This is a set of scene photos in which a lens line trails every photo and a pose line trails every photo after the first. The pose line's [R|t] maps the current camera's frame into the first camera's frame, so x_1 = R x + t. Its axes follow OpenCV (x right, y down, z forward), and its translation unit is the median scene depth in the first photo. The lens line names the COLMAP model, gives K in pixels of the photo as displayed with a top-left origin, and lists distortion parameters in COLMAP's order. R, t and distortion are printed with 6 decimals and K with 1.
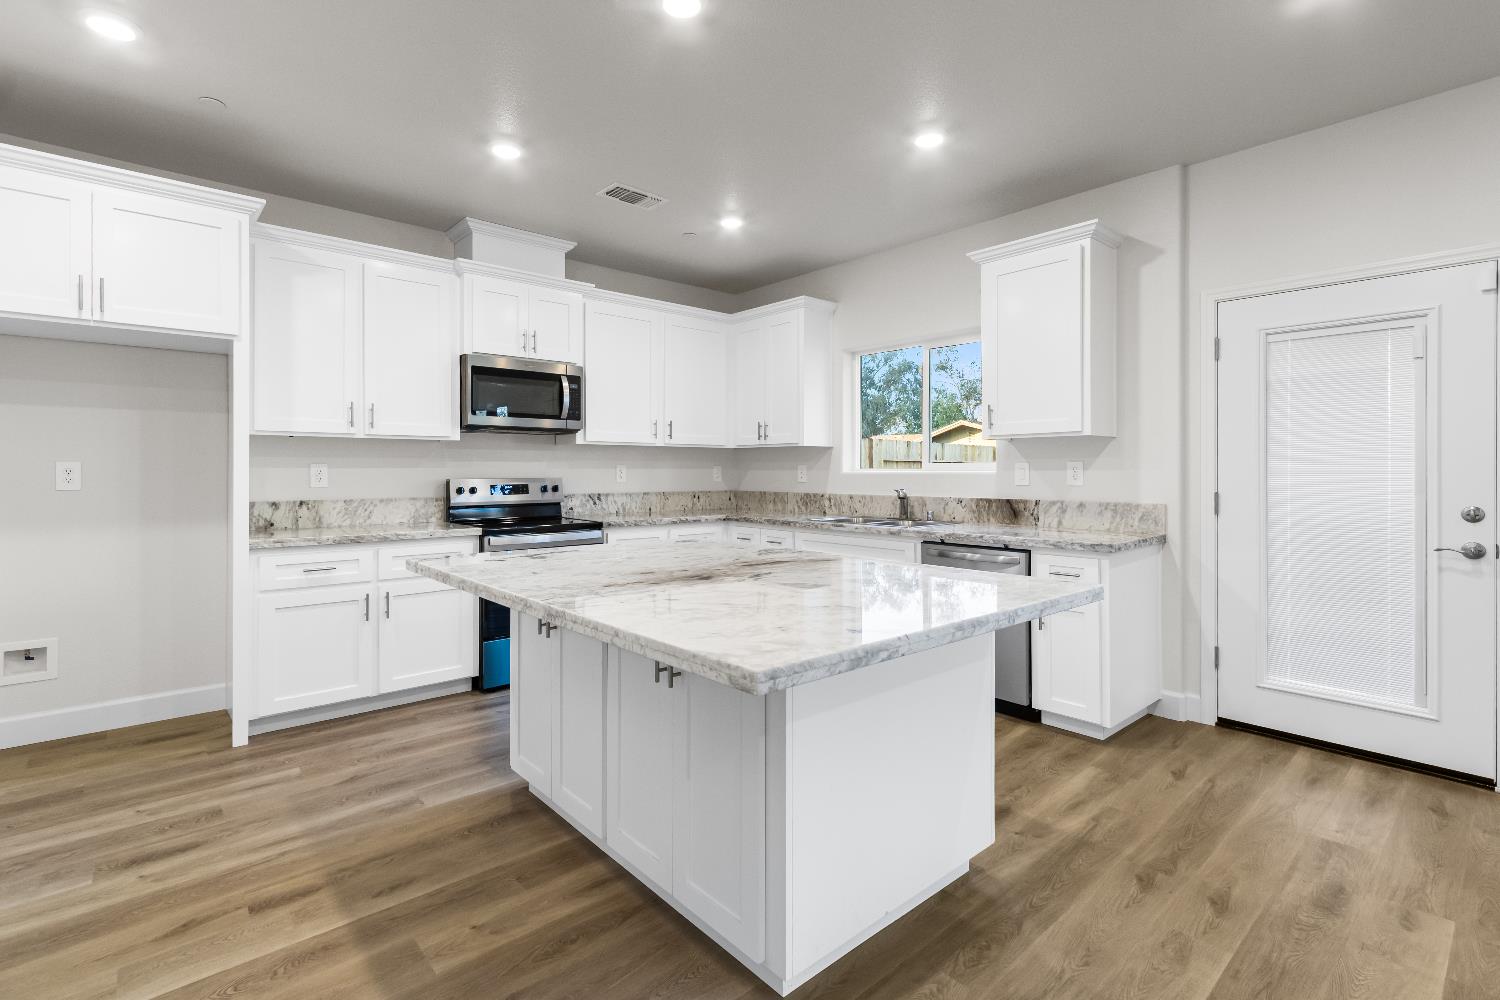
lens RADIAL K [[699.8, 0, 732.6], [0, 699.8, 478.6], [0, 0, 1]] dist [0.005451, 0.000978]
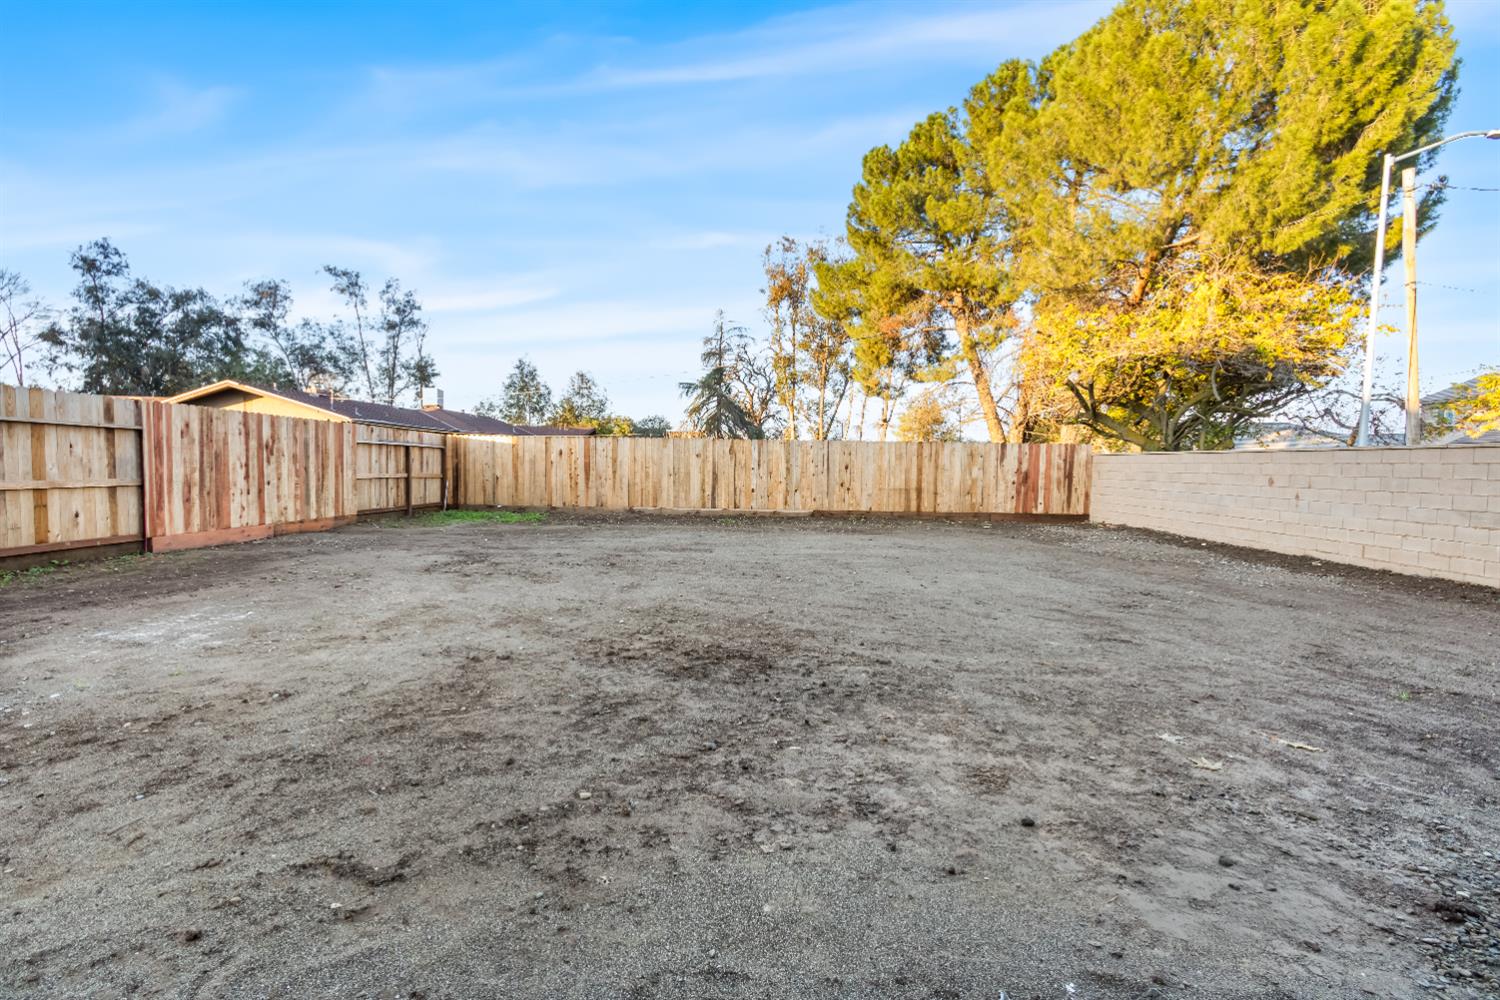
lens RADIAL K [[699.8, 0, 748.4], [0, 699.8, 499.6], [0, 0, 1]] dist [0.005451, 0.000978]
pose [[0.659009, -0.027826, 0.751620, 1.043892], [-0.008358, 0.998983, 0.044312, 0.027513], [-0.752089, -0.035484, 0.658106, 0.878840]]
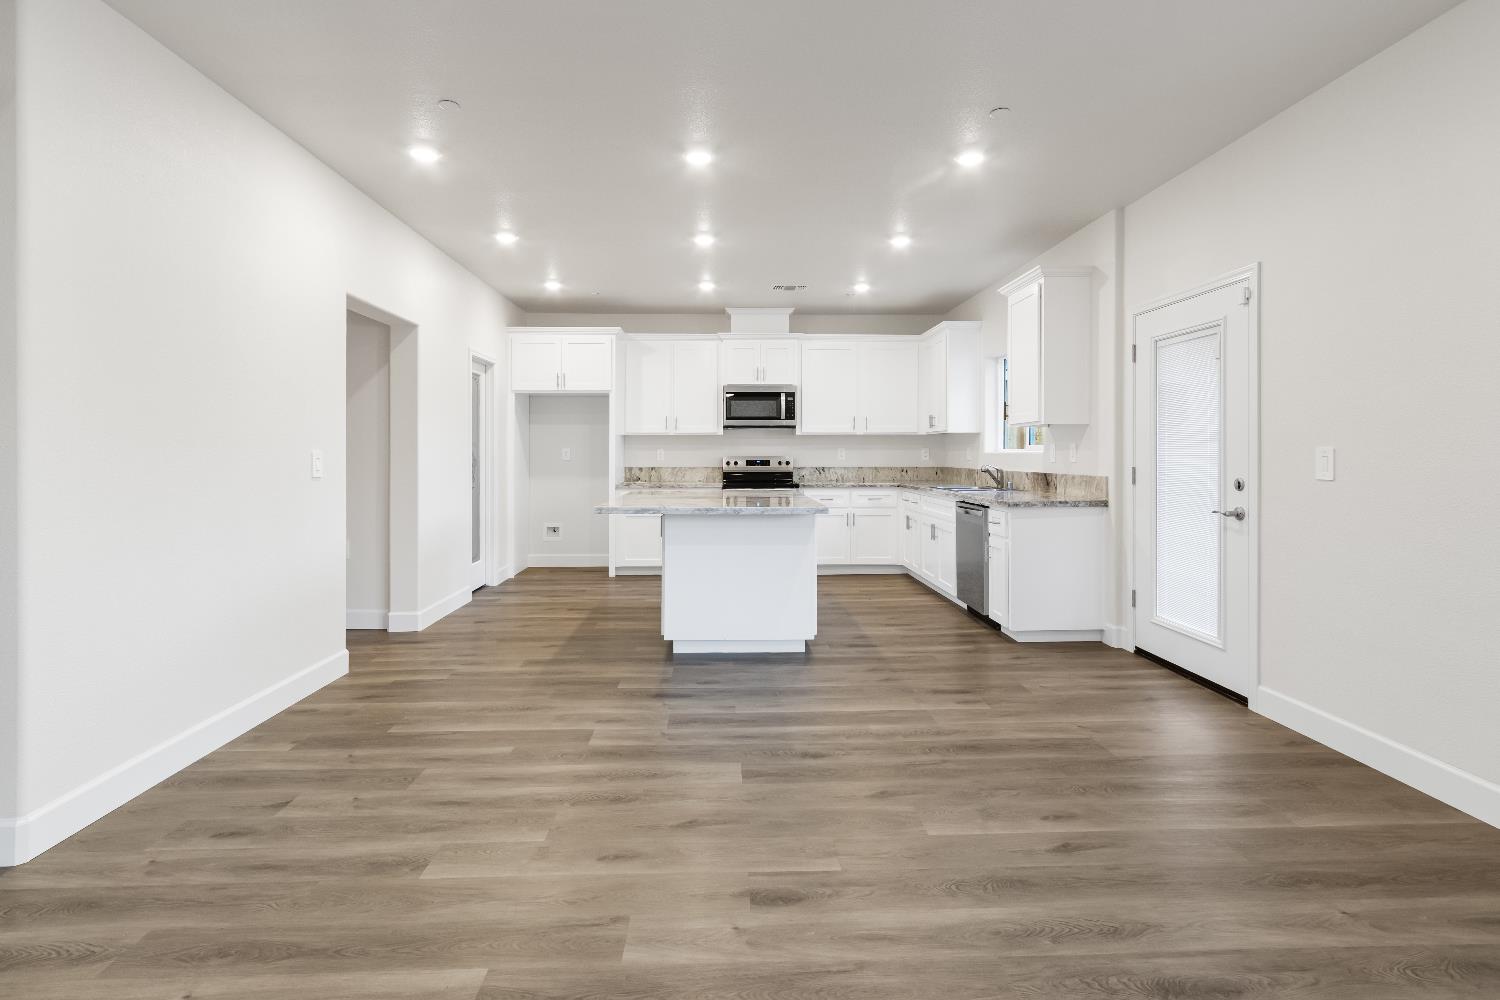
lens RADIAL K [[699.8, 0, 743.4], [0, 699.8, 457.4], [0, 0, 1]] dist [0.005451, 0.000978]
pose [[0.778740, 0.002422, -0.627342, 0.727362], [-0.005658, 0.999979, -0.003163, 0.007863], [0.627322, 0.006013, 0.778737, -0.325816]]
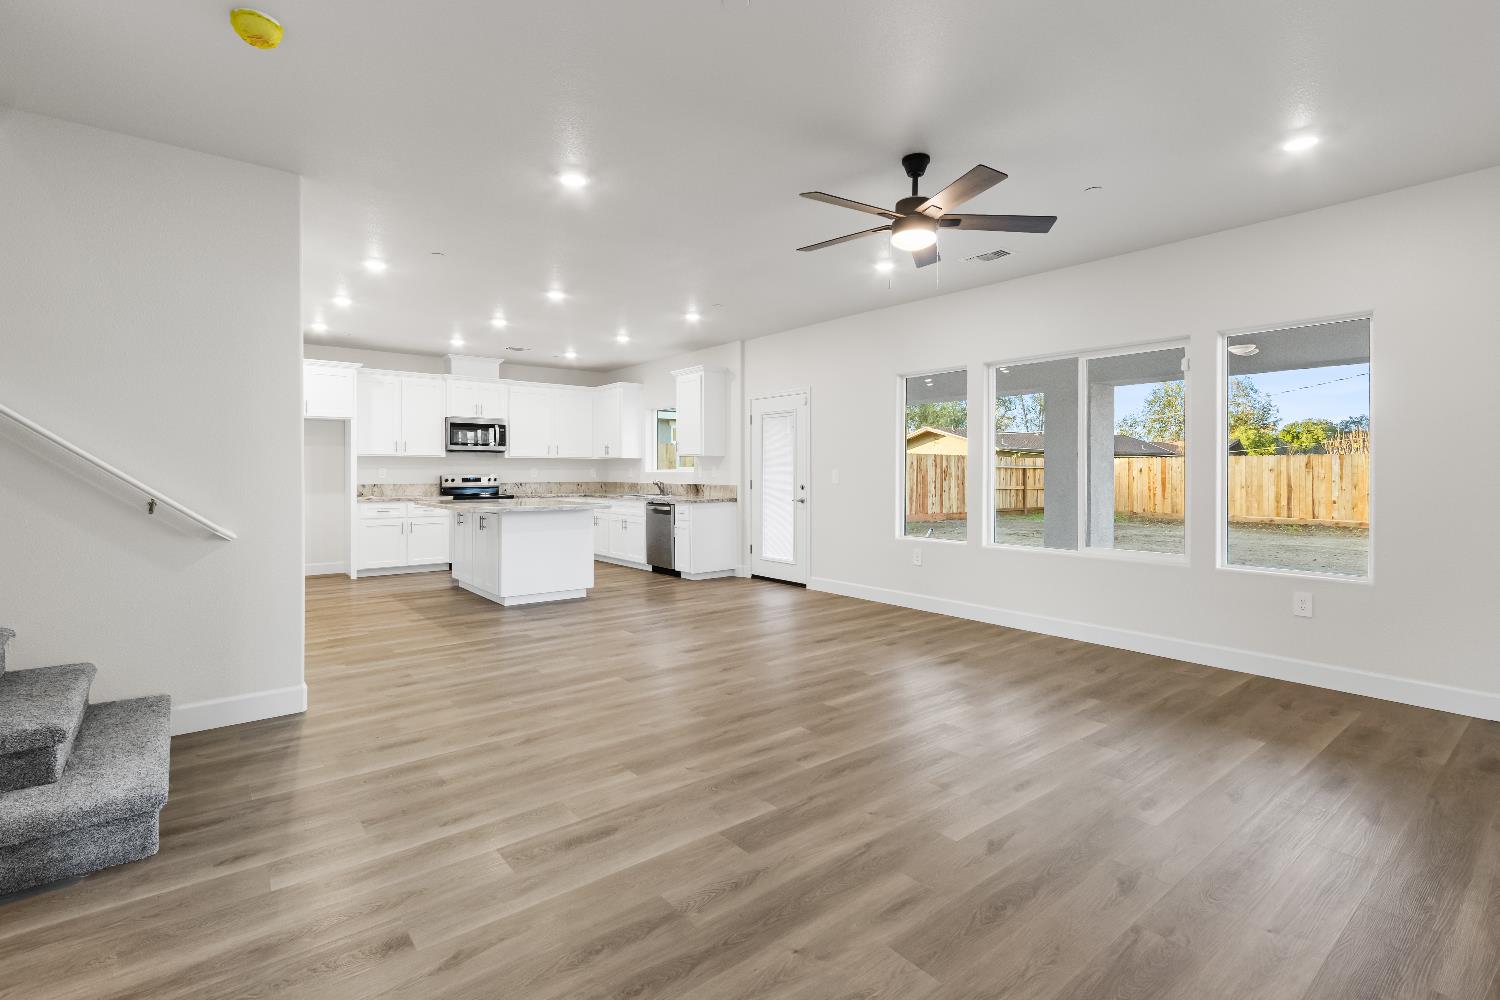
lens RADIAL K [[699.8, 0, 738.9], [0, 699.8, 474.0], [0, 0, 1]] dist [0.005451, 0.000978]
pose [[0.999088, 0.000310, -0.042704, 0.585267], [-0.000635, 0.999971, -0.007597, 0.014077], [0.042700, 0.007617, 0.999059, -1.079651]]
